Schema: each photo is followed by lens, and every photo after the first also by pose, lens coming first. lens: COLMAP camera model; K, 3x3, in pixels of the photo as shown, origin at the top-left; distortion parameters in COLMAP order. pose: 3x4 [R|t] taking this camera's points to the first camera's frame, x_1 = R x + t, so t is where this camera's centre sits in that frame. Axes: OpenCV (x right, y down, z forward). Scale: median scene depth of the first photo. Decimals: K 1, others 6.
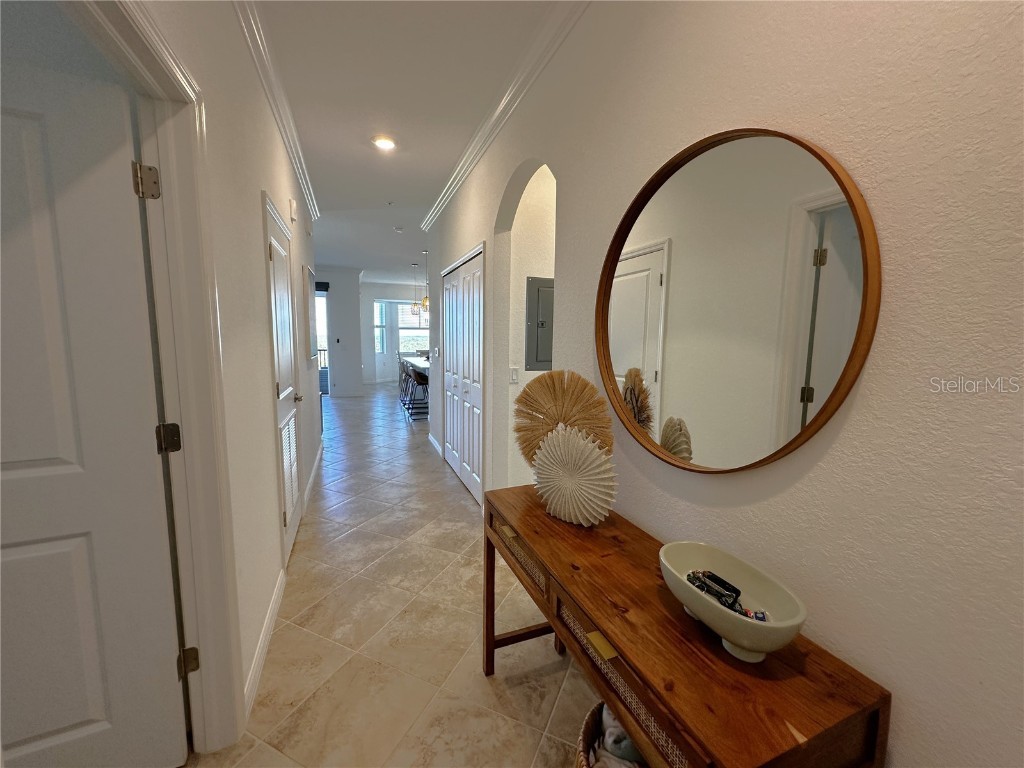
lens RADIAL K [[415.9, 0, 515.4], [0, 415.9, 383.6], [0, 0, 1]] dist [-0.000169, 0.000353]
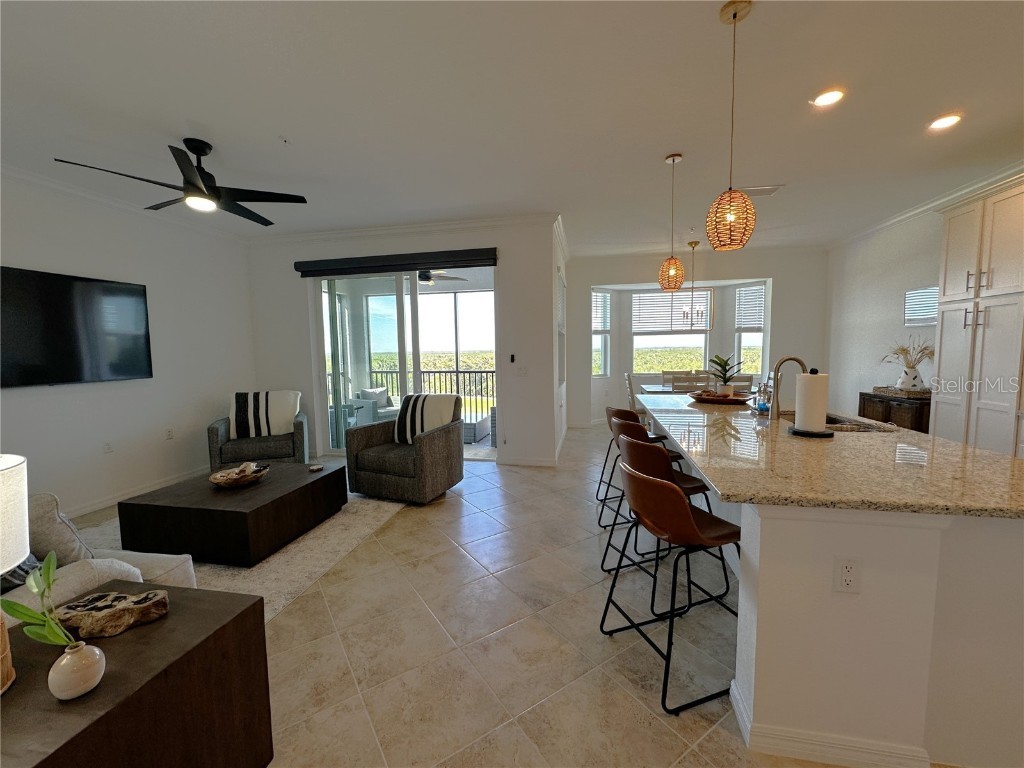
lens RADIAL K [[415.9, 0, 509.9], [0, 415.9, 389.0], [0, 0, 1]] dist [-0.000169, 0.000353]
pose [[0.839385, 0.018907, -0.543209, -0.108316], [-0.028768, 0.999539, -0.009664, -0.045269], [0.542776, 0.023739, 0.839542, 0.426575]]
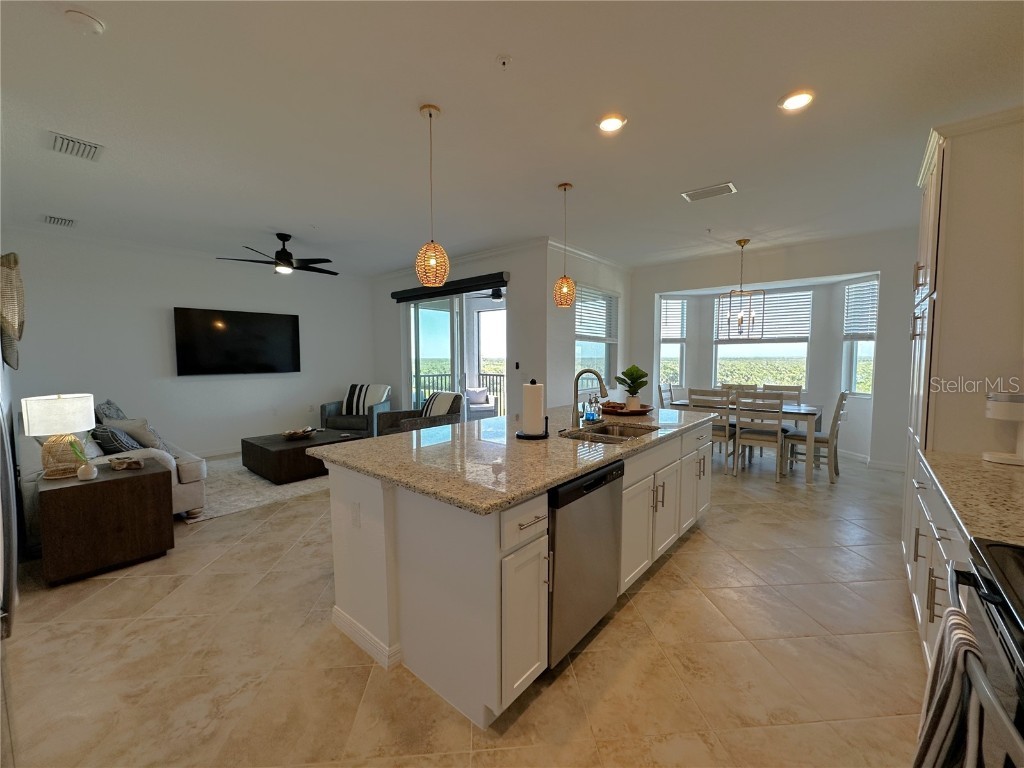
lens RADIAL K [[415.9, 0, 507.0], [0, 415.9, 385.3], [0, 0, 1]] dist [-0.000169, 0.000353]
pose [[0.461763, 0.039911, -0.886105, 0.081964], [-0.088368, 0.996087, -0.001186, -0.055335], [0.882591, 0.078851, 0.463483, 0.543201]]
